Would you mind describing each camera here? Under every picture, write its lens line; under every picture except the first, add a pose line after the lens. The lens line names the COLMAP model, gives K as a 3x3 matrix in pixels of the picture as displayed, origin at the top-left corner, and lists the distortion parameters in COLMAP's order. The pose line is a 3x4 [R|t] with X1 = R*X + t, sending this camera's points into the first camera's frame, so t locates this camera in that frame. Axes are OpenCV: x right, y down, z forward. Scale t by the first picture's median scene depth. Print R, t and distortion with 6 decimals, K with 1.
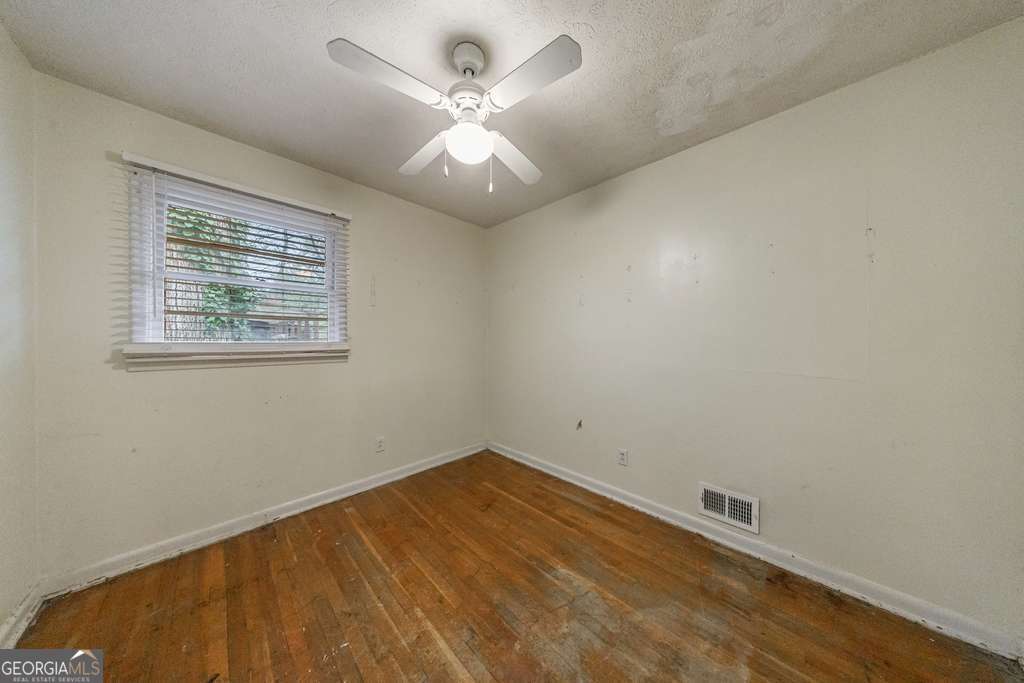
lens RADIAL K [[292.4, 0, 512.0], [0, 292.4, 341.5], [0, 0, 1]] dist [-0.000161, -0.000005]
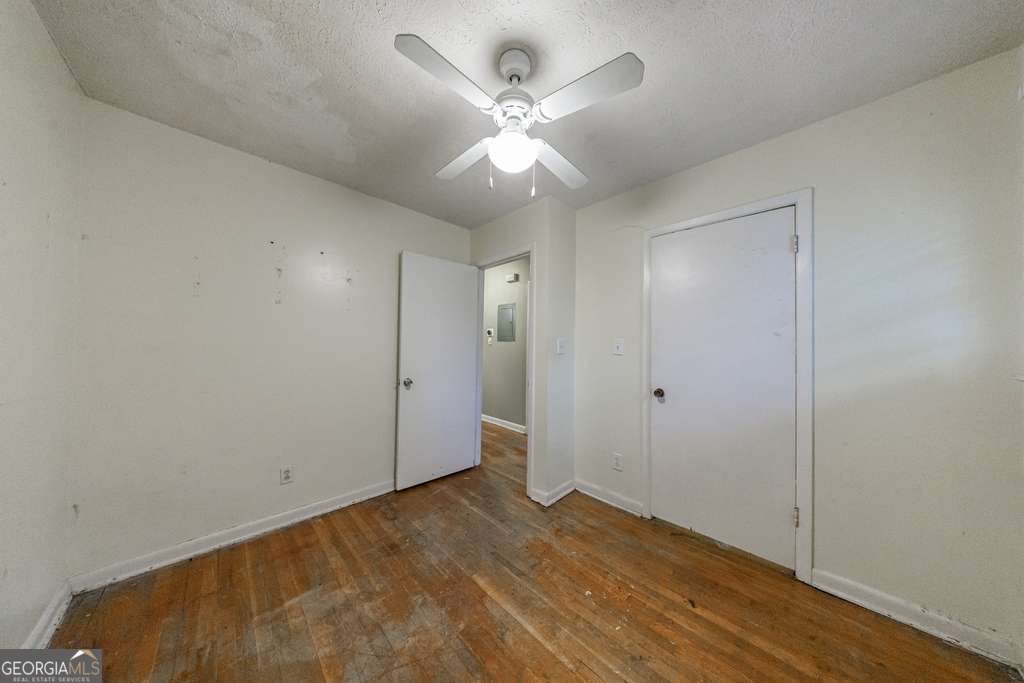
lens RADIAL K [[292.4, 0, 512.0], [0, 292.4, 341.5], [0, 0, 1]] dist [-0.000161, -0.000005]
pose [[-0.999912, -0.012507, 0.004441, -0.155035], [-0.012503, 0.999921, 0.000997, -0.038978], [-0.004453, 0.000942, -0.999990, 1.991005]]
